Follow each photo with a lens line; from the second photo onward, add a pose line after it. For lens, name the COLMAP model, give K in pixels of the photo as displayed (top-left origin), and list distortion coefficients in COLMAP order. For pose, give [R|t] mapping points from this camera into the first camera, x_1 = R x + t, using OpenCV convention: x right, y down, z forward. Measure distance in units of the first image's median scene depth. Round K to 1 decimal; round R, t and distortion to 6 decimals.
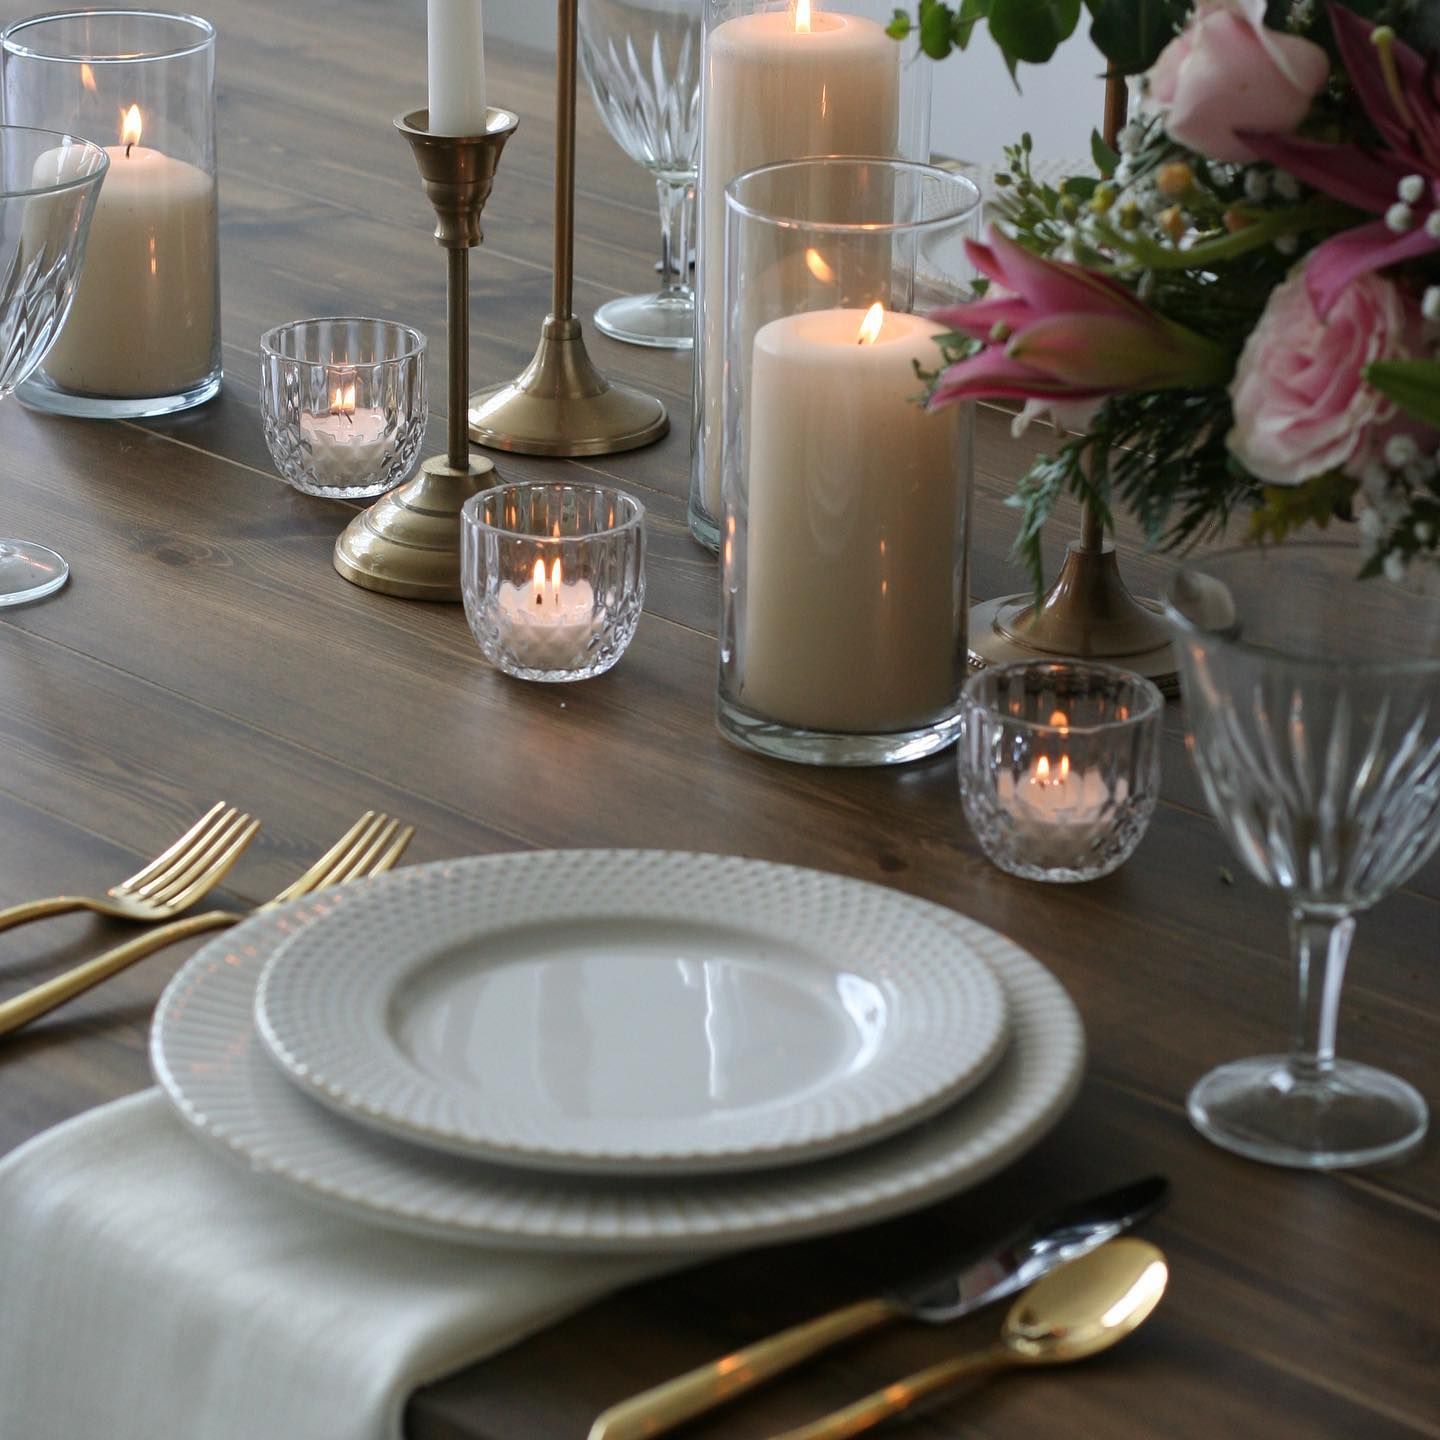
lens RADIAL K [[5035.4, 0, 720.0], [0, 5035.4, 720.0], [0, 0, 1]] dist [-0.040269, -2.066596]
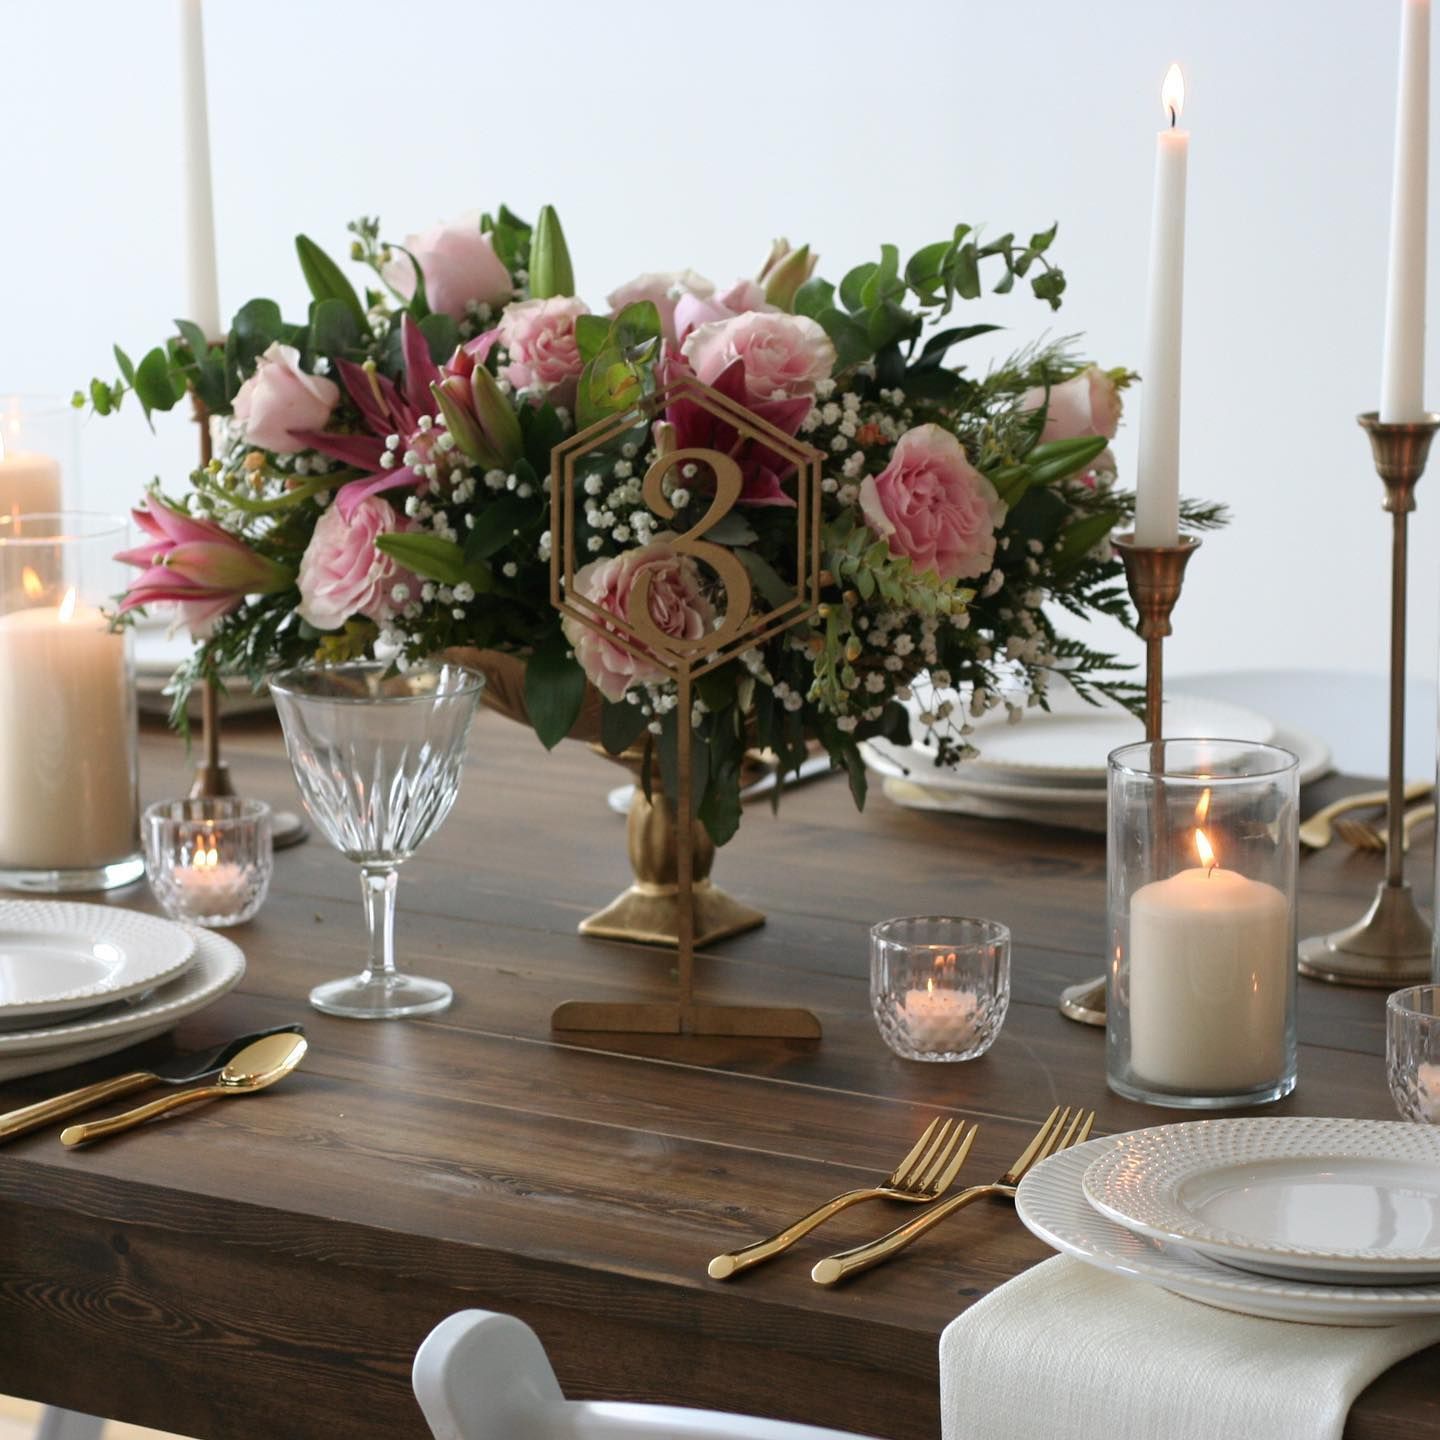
lens RADIAL K [[5035.4, 0, 720.0], [0, 5035.4, 720.0], [0, 0, 1]] dist [-0.040269, -2.066596]
pose [[0.977698, -0.069272, 0.198263, -0.099880], [0.100428, 0.983316, -0.151674, 0.254647], [-0.184448, 0.168202, 0.968342, -0.666810]]
